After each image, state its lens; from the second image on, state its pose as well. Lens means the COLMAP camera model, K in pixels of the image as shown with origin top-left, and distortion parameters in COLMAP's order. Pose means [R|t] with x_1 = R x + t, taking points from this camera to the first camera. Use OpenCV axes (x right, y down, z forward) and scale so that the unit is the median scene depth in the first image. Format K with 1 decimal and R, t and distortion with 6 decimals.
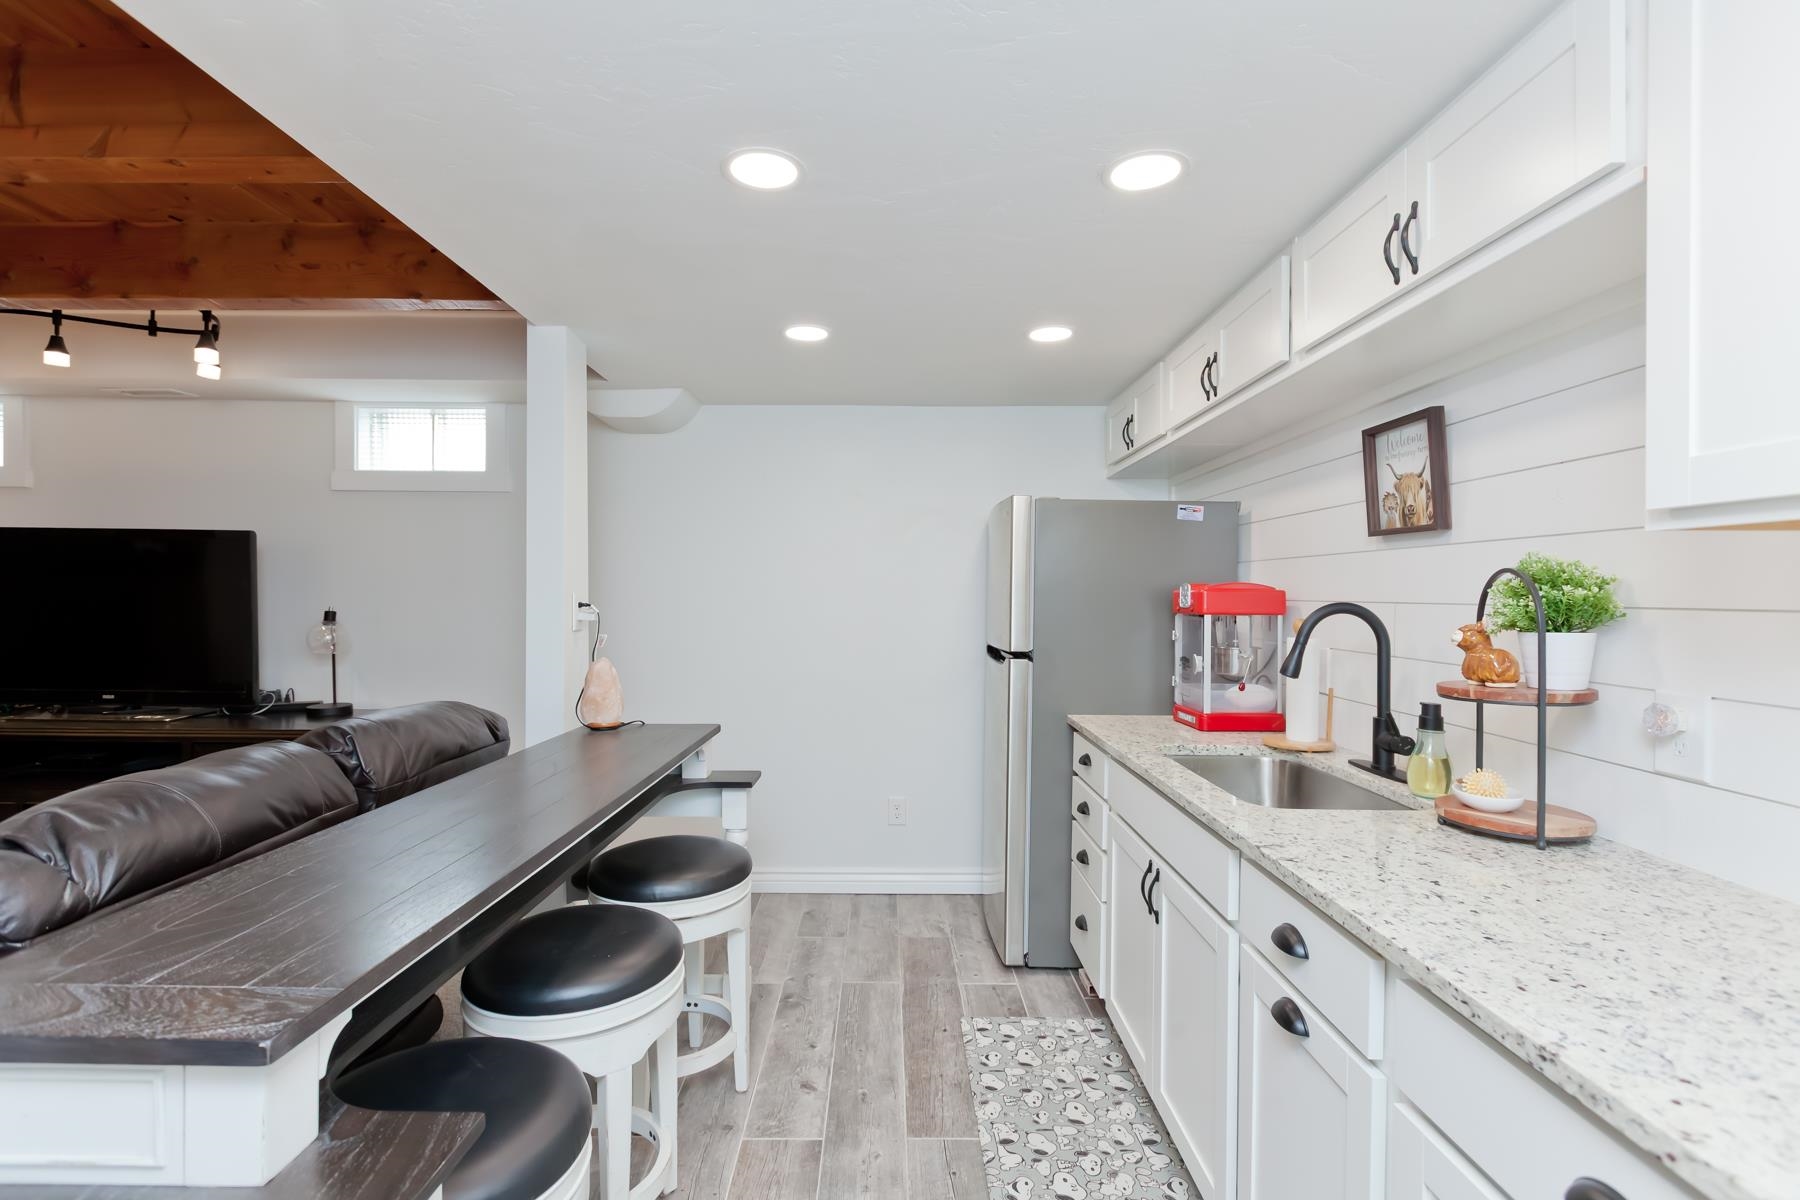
lens RADIAL K [[835.8, 0, 894.6], [0, 835.8, 595.8], [0, 0, 1]] dist [0.006228, -0.000066]
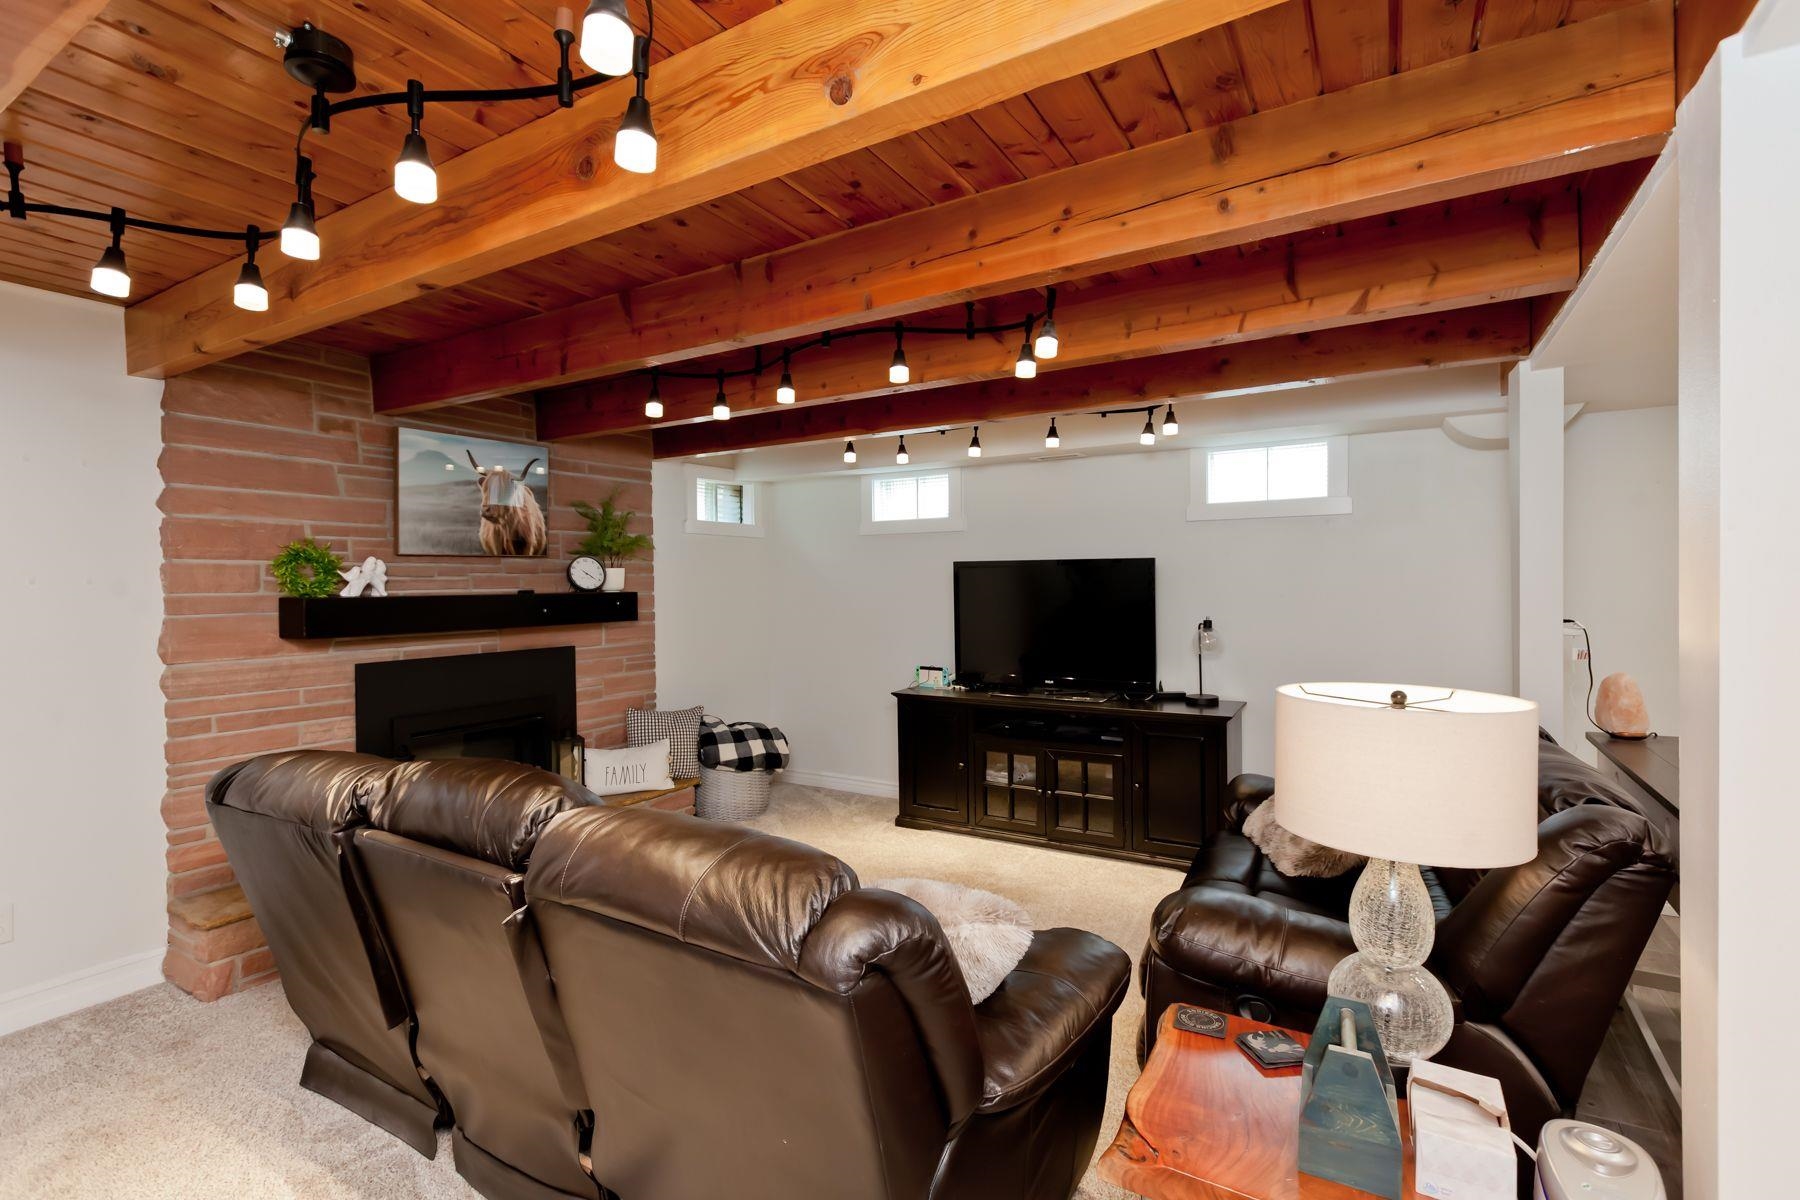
lens RADIAL K [[829.7, 0, 889.9], [0, 829.7, 597.4], [0, 0, 1]] dist [0.000280, 0.000130]
pose [[0.858586, -0.008883, -0.512593, -0.737325], [0.016850, 0.999799, 0.010898, -0.060032], [0.512393, -0.017994, 0.858563, -0.477775]]
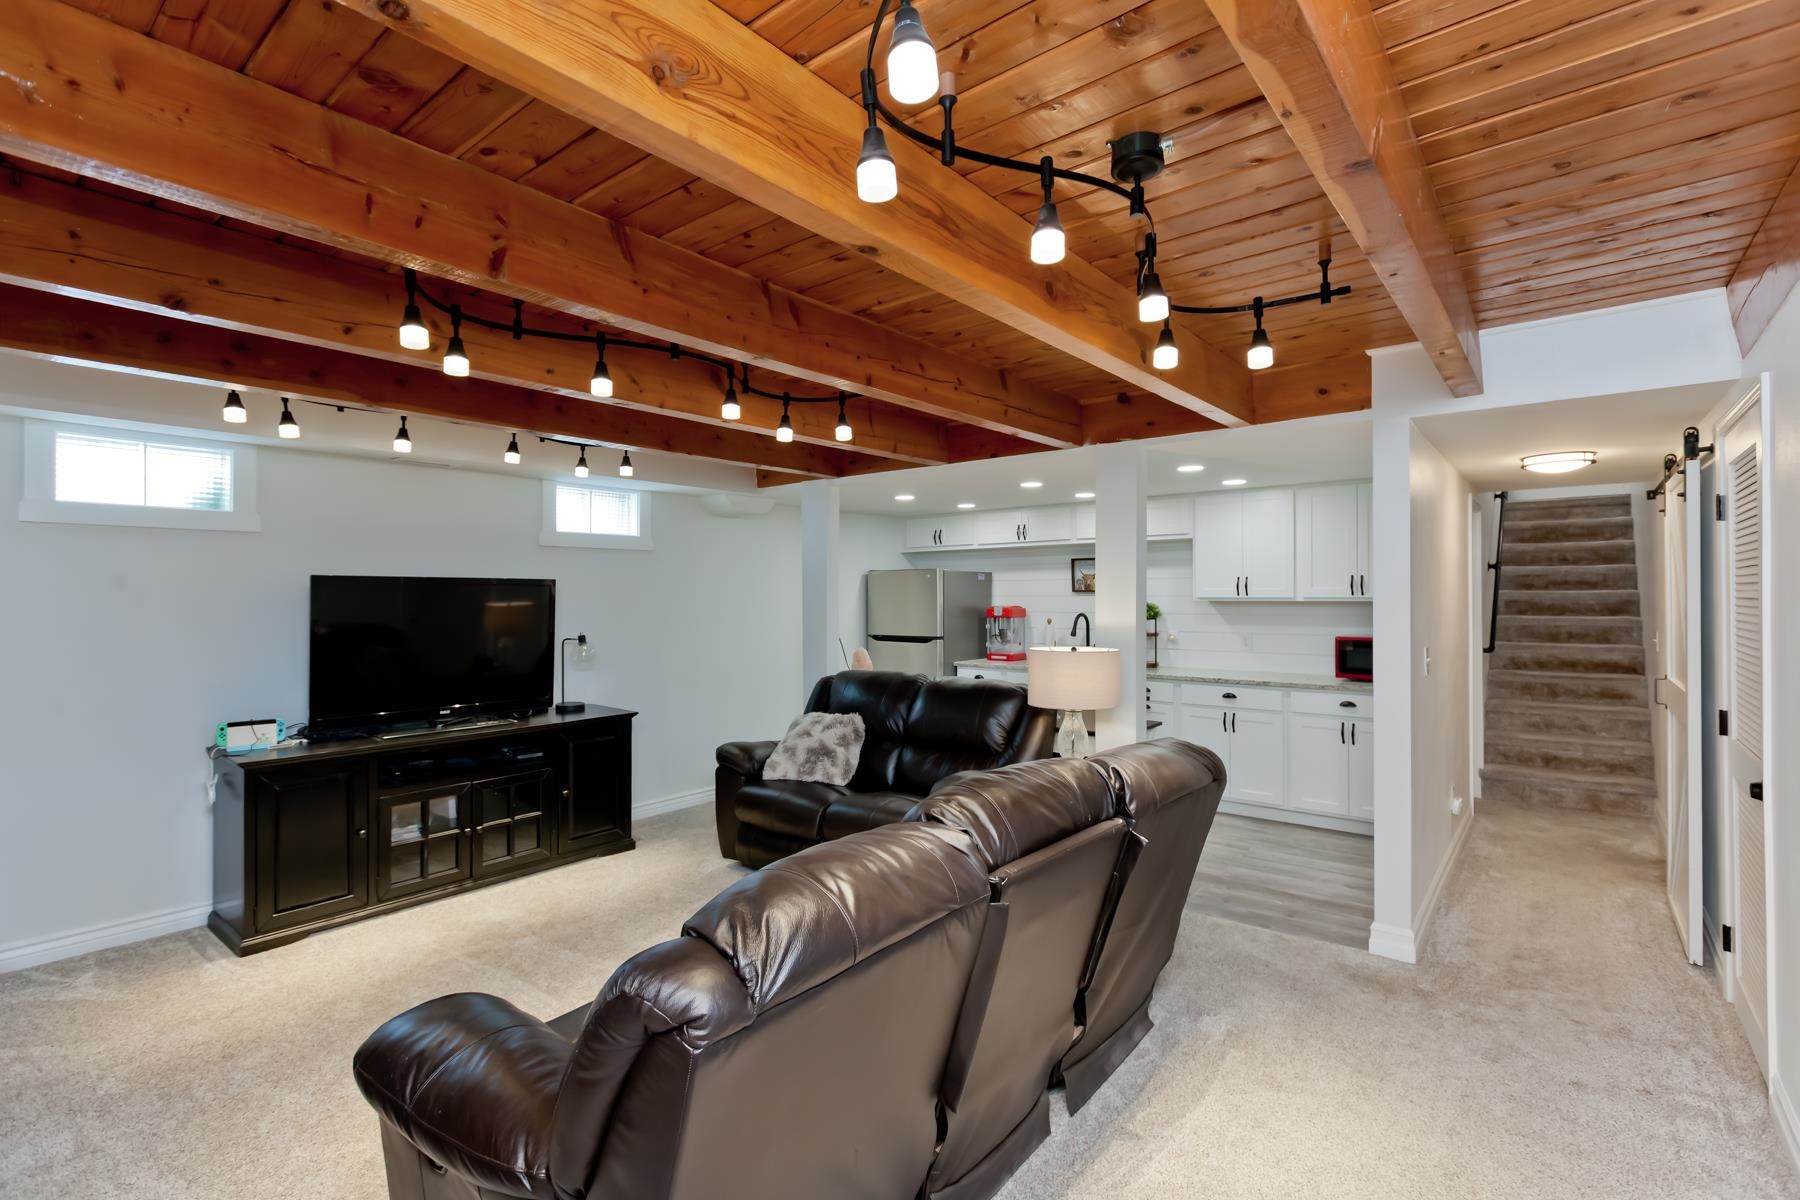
lens RADIAL K [[795.6, 0, 904.1], [0, 795.6, 595.9], [0, 0, 1]] dist [-0.001302, -0.000977]
pose [[0.633337, -0.012030, 0.773783, -2.245069], [0.012011, 0.999912, 0.005715, -0.081835], [-0.773783, 0.005674, 0.633425, -0.439407]]
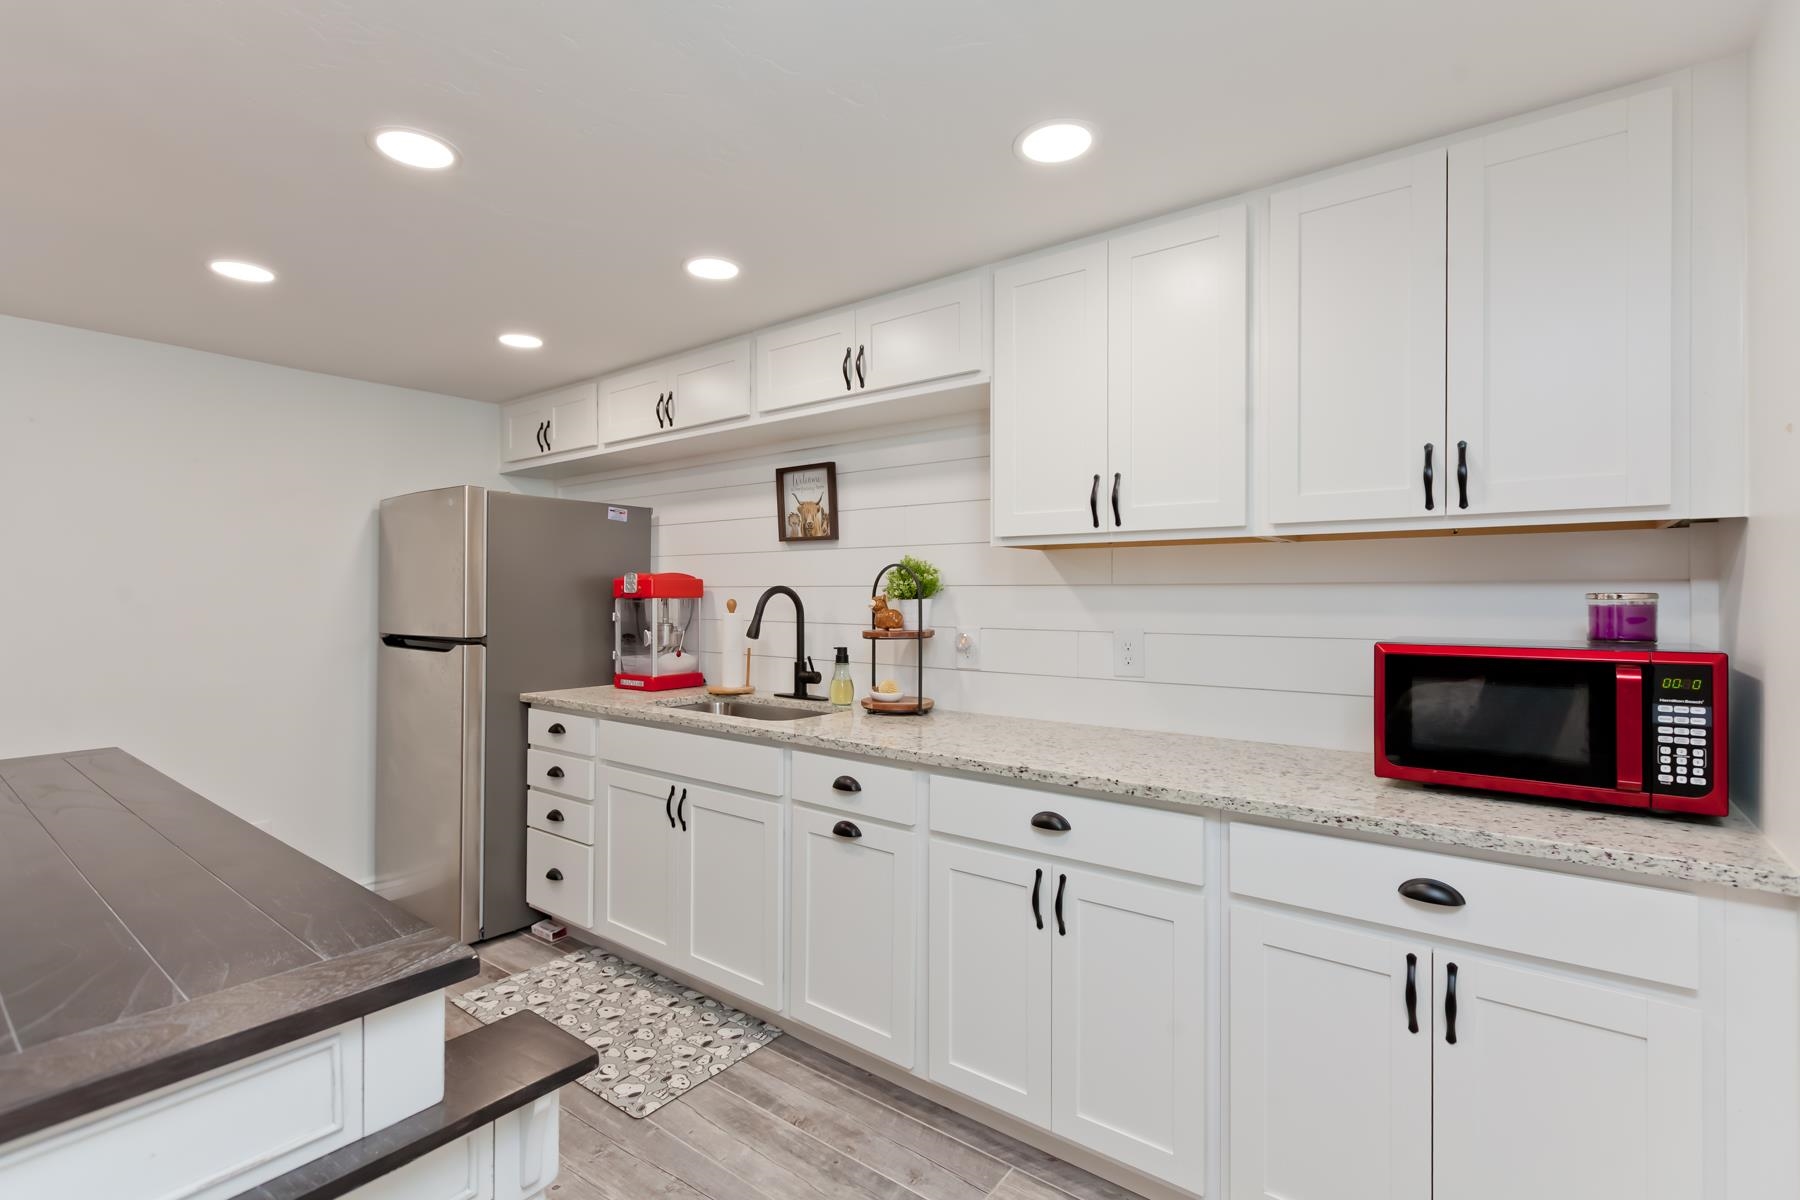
lens RADIAL K [[820.7, 0, 901.8], [0, 820.7, 596.8], [0, 0, 1]] dist [0.000724, -0.000006]
pose [[0.605676, -0.009456, 0.795656, -0.459852], [0.006191, 0.999955, 0.007171, 0.017433], [-0.795688, 0.000582, 0.605707, -0.043117]]
